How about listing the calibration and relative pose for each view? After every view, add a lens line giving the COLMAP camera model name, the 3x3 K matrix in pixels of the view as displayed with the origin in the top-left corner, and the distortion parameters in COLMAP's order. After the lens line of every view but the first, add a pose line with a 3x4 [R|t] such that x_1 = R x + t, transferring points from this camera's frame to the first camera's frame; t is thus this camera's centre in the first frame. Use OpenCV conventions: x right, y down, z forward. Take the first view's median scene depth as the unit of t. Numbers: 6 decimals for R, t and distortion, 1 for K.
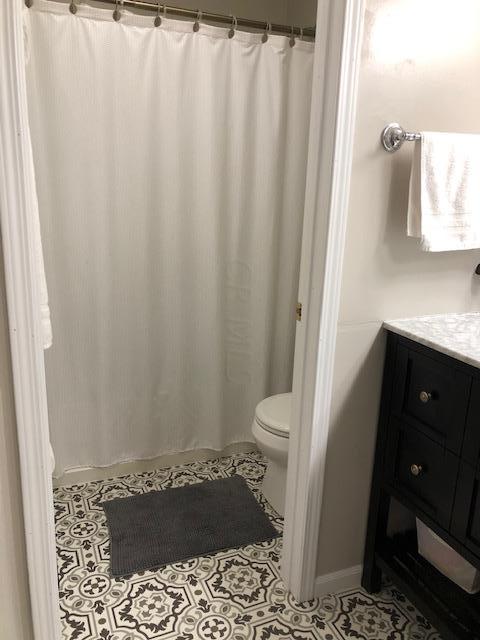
lens RADIAL K [[526.8, 0, 236.3], [0, 526.8, 316.9], [0, 0, 1]] dist [0.030486, -0.000985]
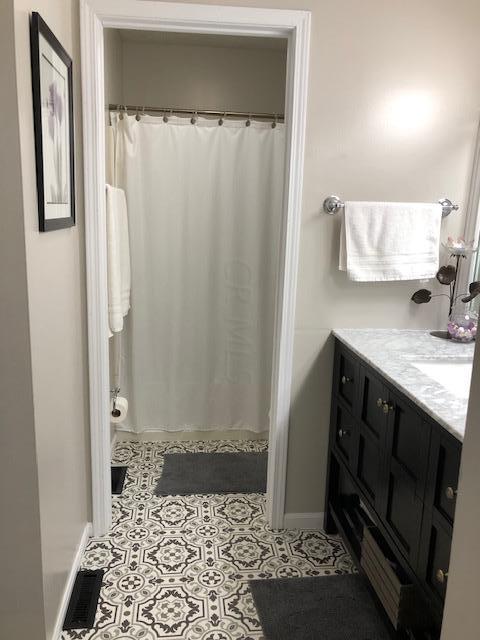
lens RADIAL K [[526.8, 0, 242.6], [0, 526.8, 322.2], [0, 0, 1]] dist [0.030486, -0.000985]
pose [[0.955428, 0.049660, -0.291019, 0.375154], [-0.066510, 0.996617, -0.048290, 0.058692], [0.287636, 0.065493, 0.955498, -0.345773]]
